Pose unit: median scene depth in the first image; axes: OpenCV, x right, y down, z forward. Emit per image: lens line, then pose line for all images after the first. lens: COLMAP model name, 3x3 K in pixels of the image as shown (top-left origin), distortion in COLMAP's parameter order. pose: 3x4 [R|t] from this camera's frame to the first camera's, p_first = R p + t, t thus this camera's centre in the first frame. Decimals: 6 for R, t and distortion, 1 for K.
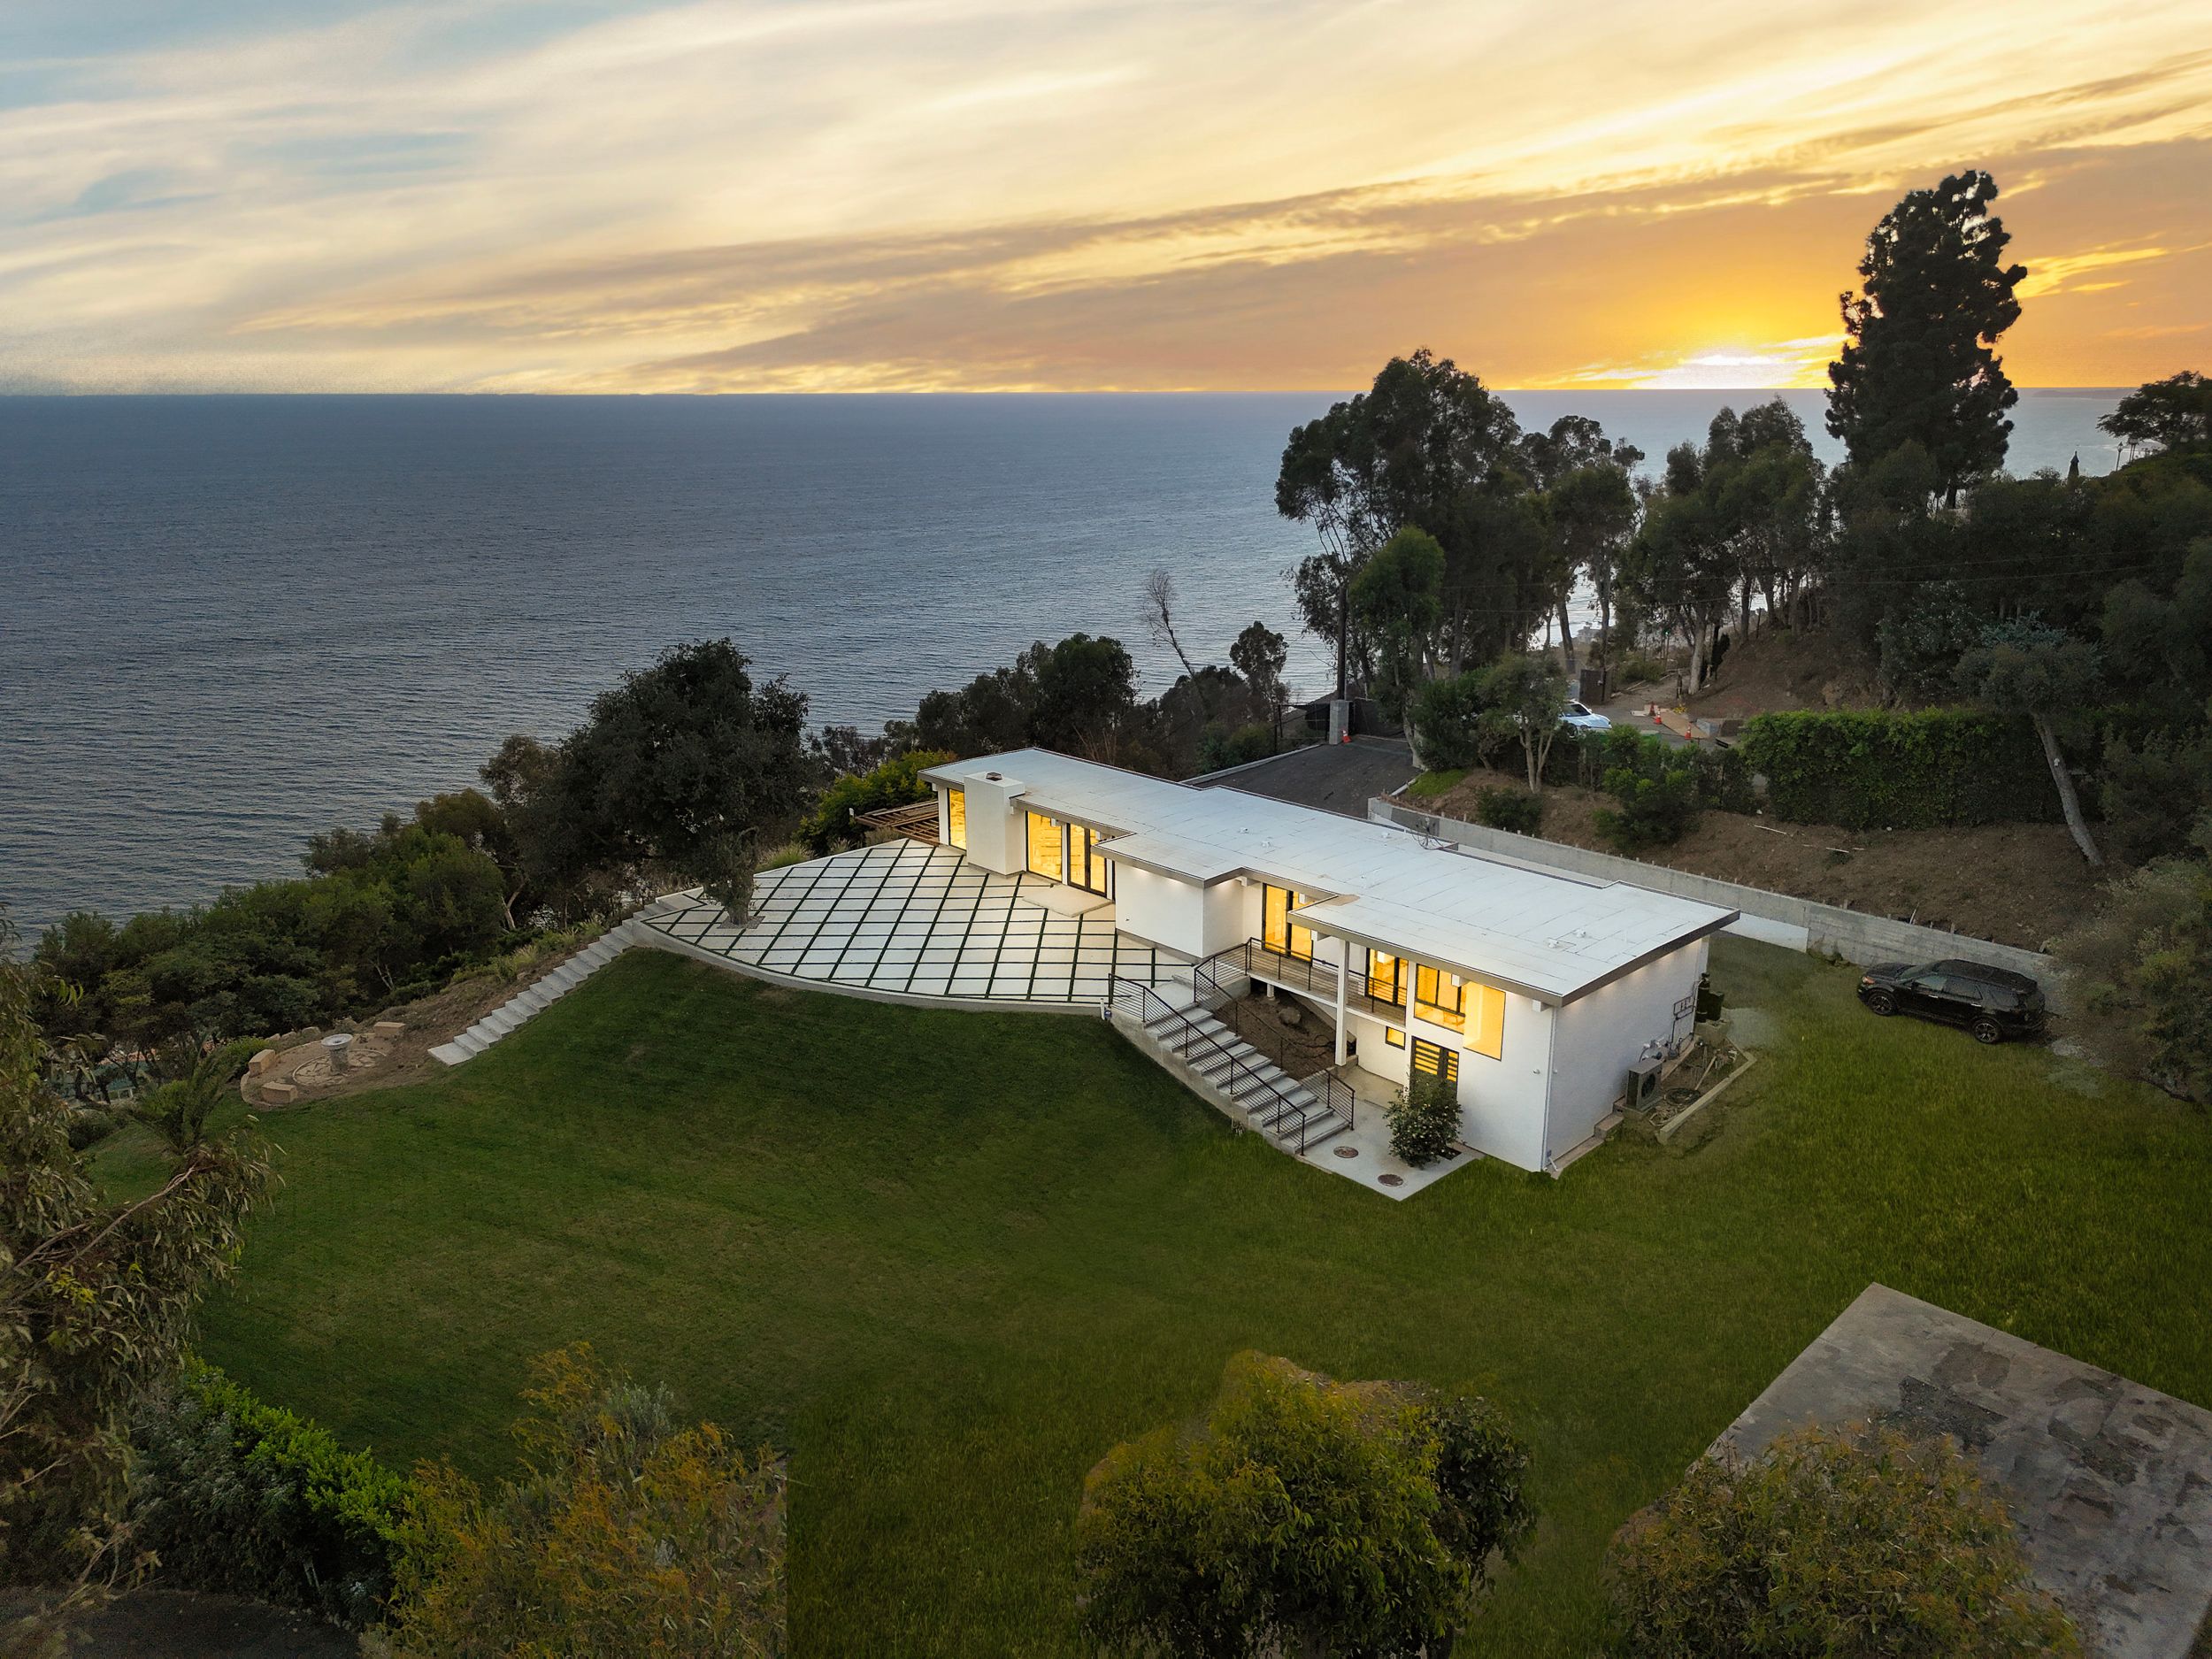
lens RADIAL K [[1573.5, 0, 1100.5], [0, 1573.5, 816.8], [0, 0, 1]] dist [0.110590, -0.134422]
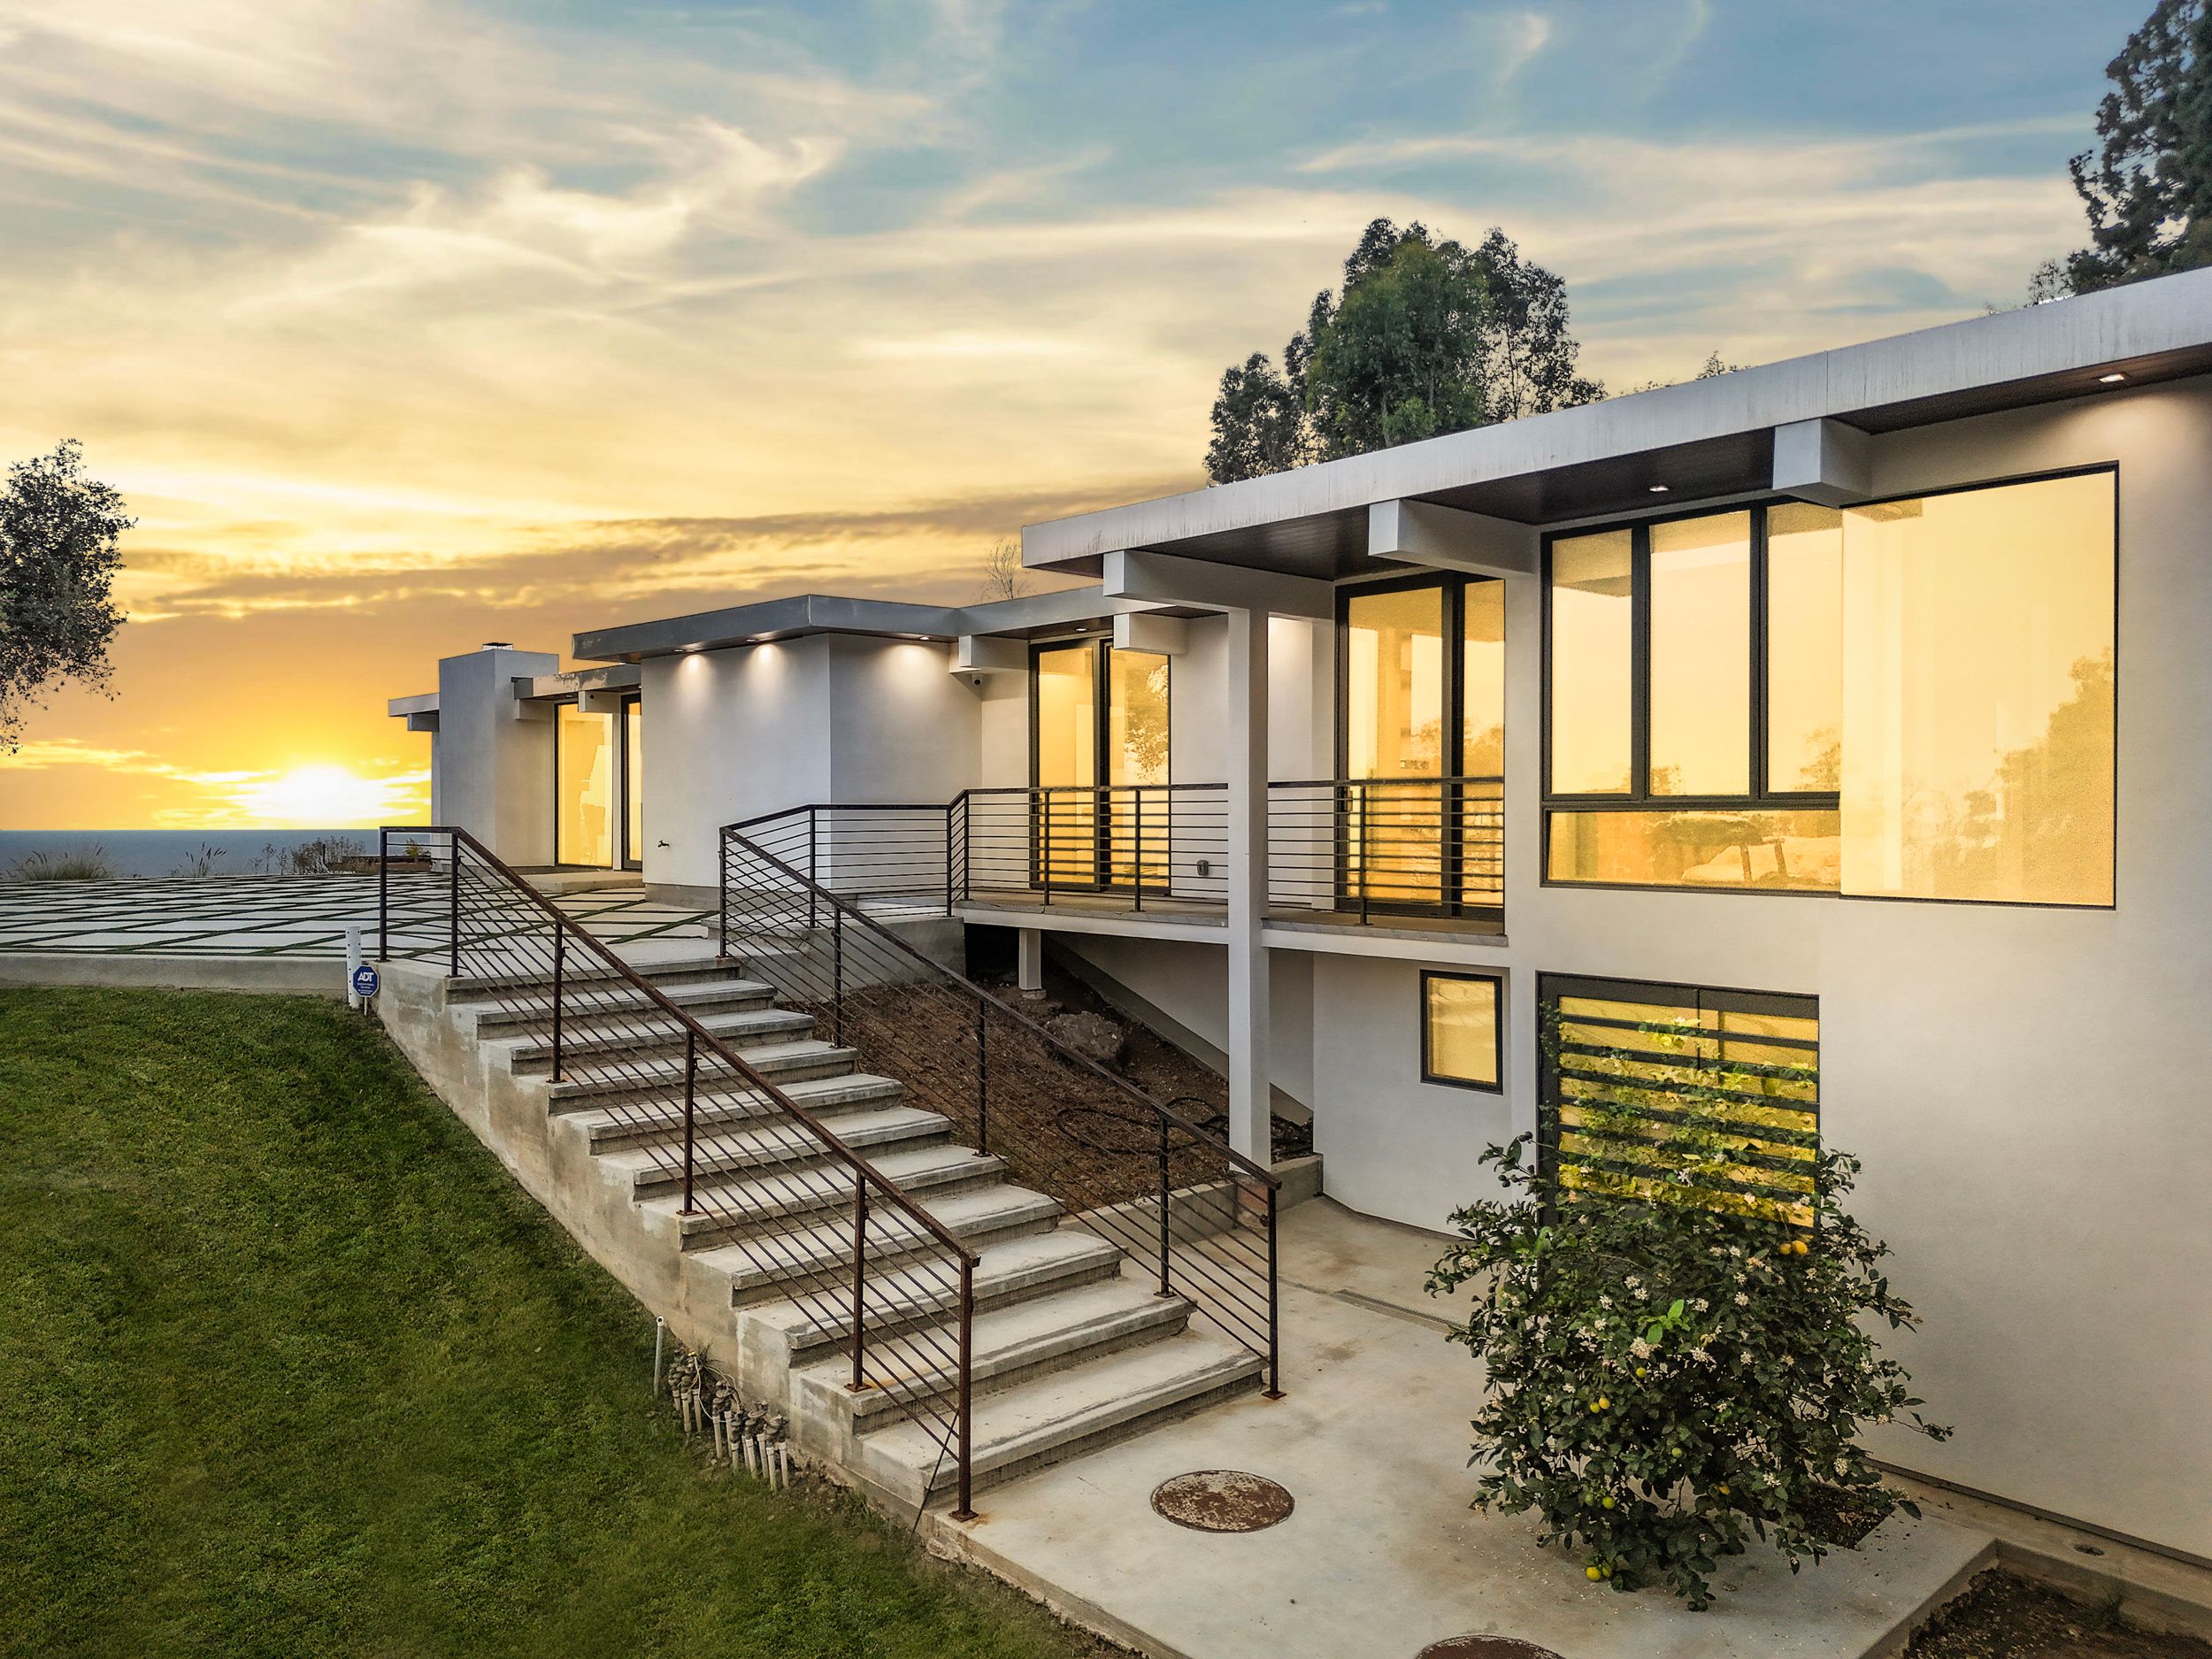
lens RADIAL K [[1573.5, 0, 1100.5], [0, 1573.5, 816.8], [0, 0, 1]] dist [0.110590, -0.134422]
pose [[0.999979, -0.001752, -0.006273, 0.117463], [0.000106, 0.967392, -0.253284, 0.150689], [0.006512, 0.253278, 0.967372, 0.668992]]
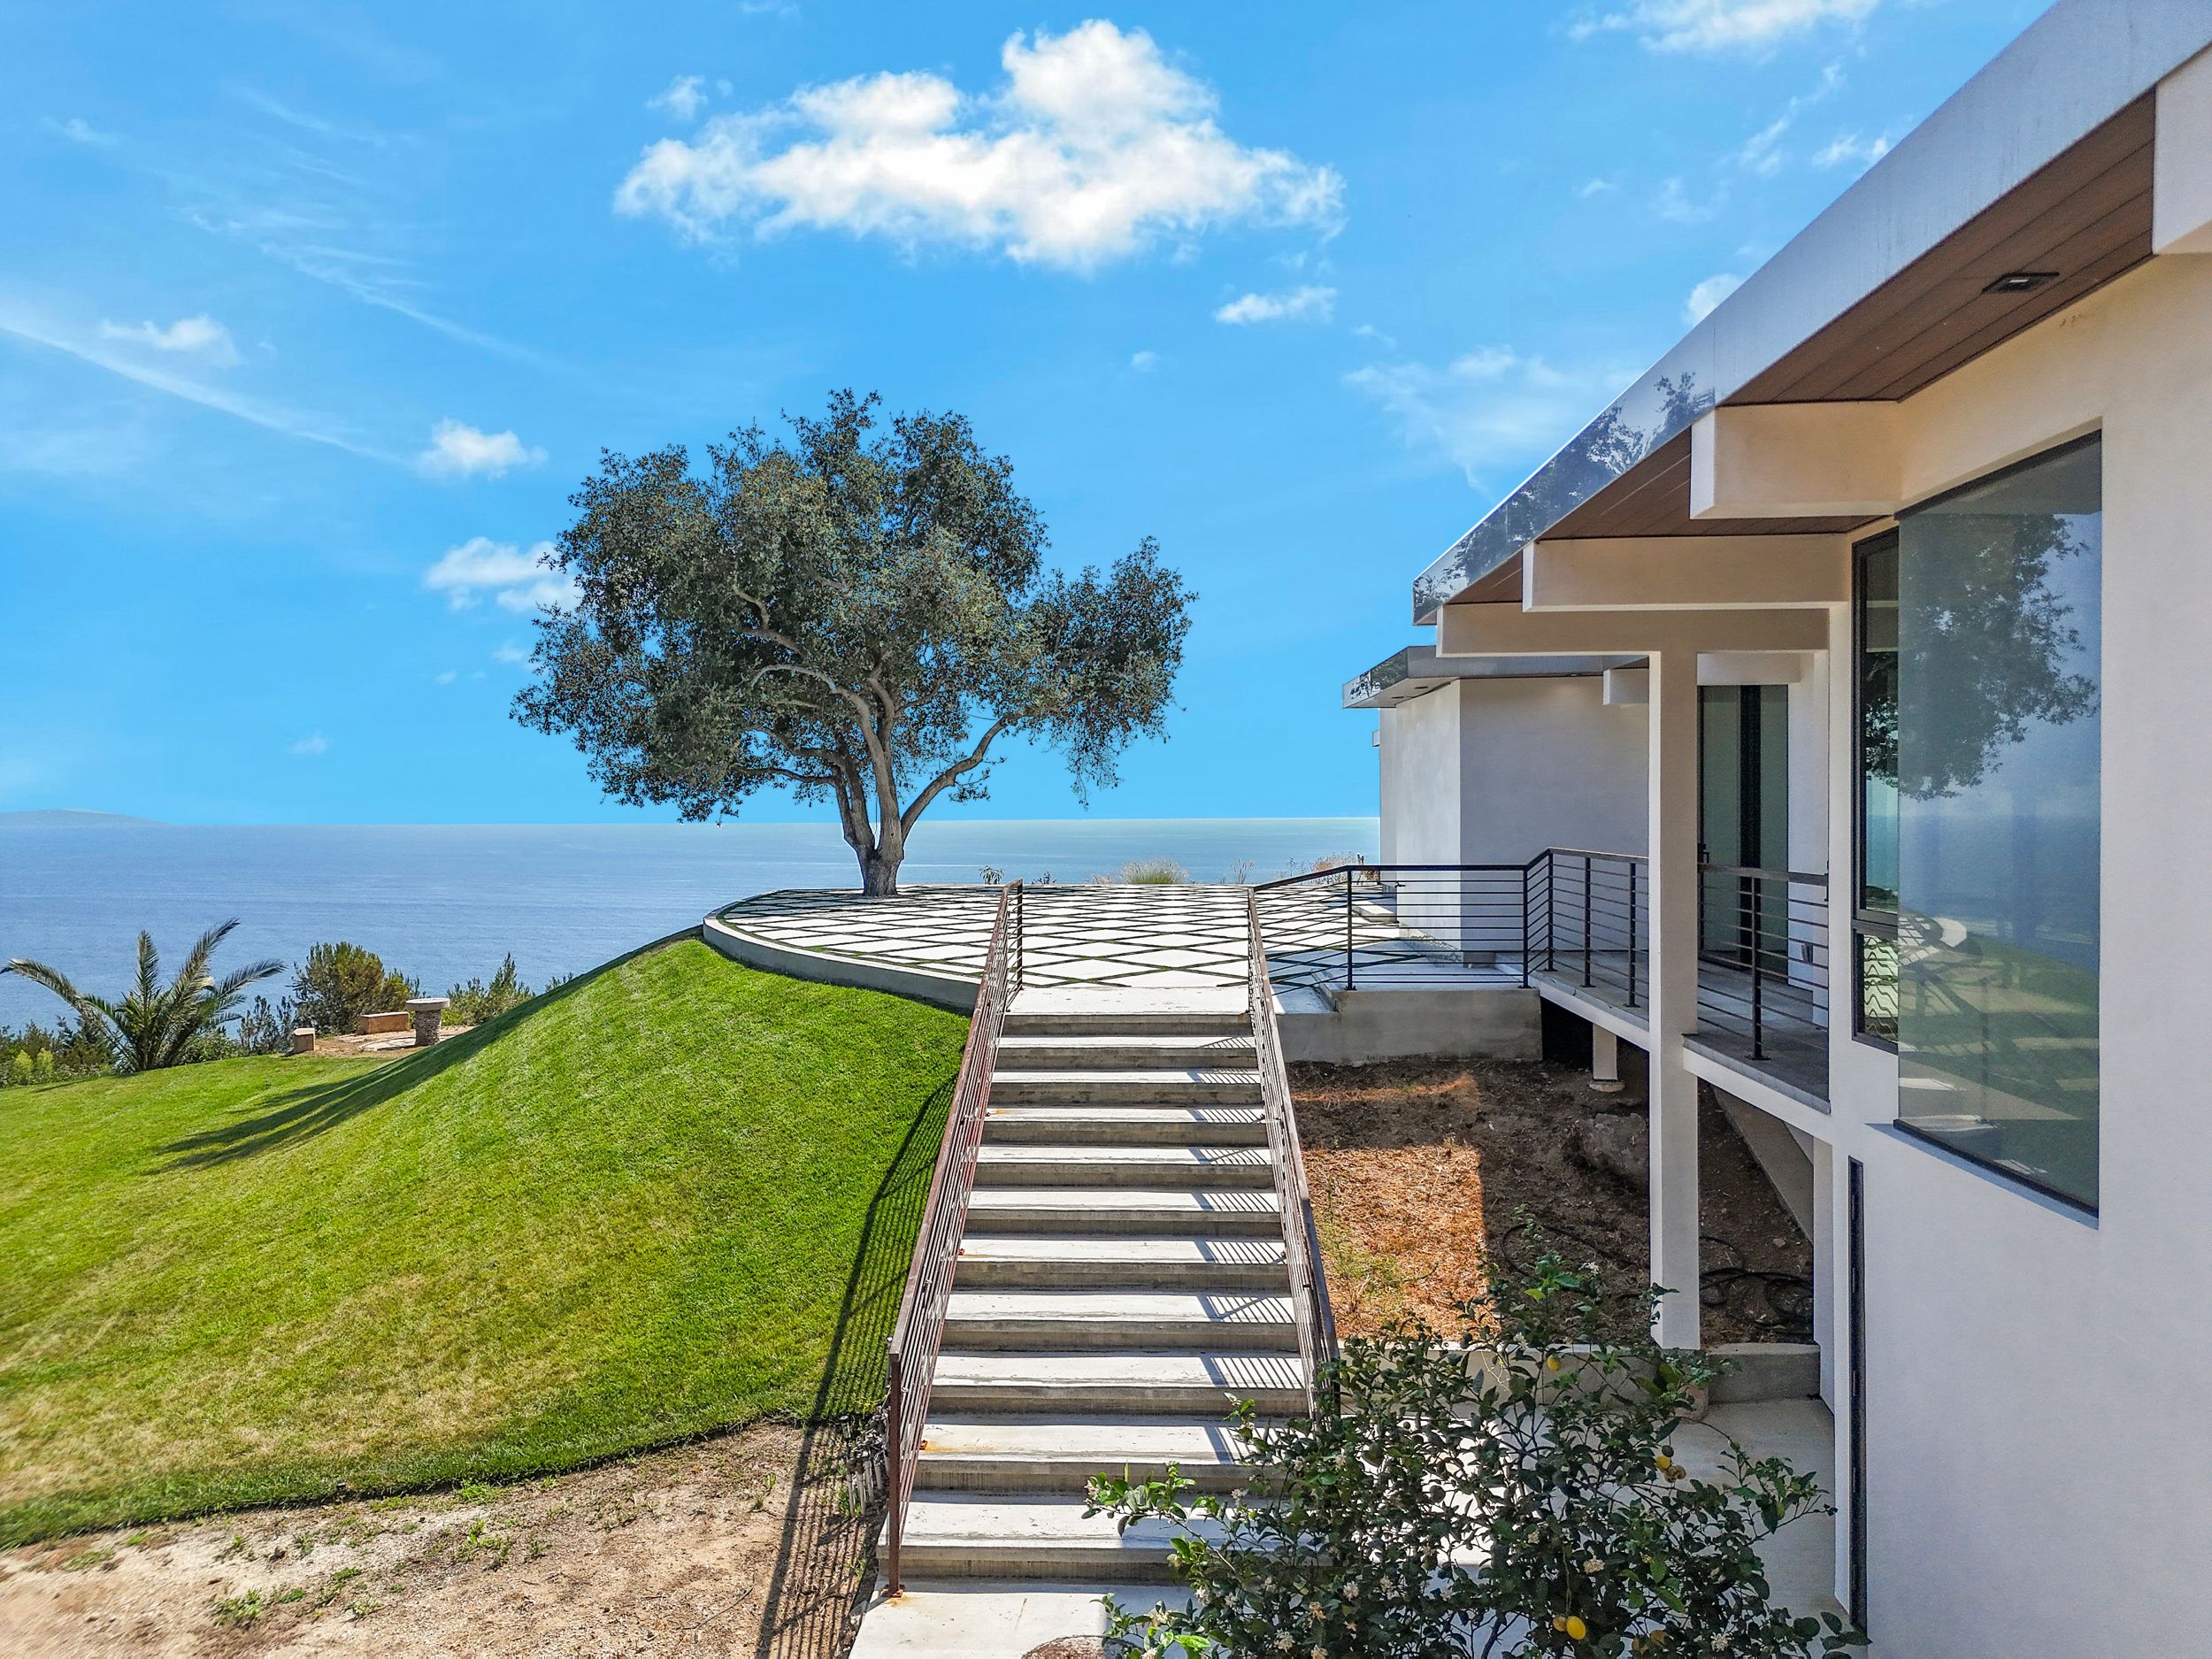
lens RADIAL K [[1573.5, 0, 1100.5], [0, 1573.5, 816.8], [0, 0, 1]] dist [0.110590, -0.134422]
pose [[0.700617, 0.004542, -0.713523, 0.195206], [-0.183538, 0.967480, -0.174059, 0.133757], [0.689528, 0.252907, 0.678667, 0.702835]]
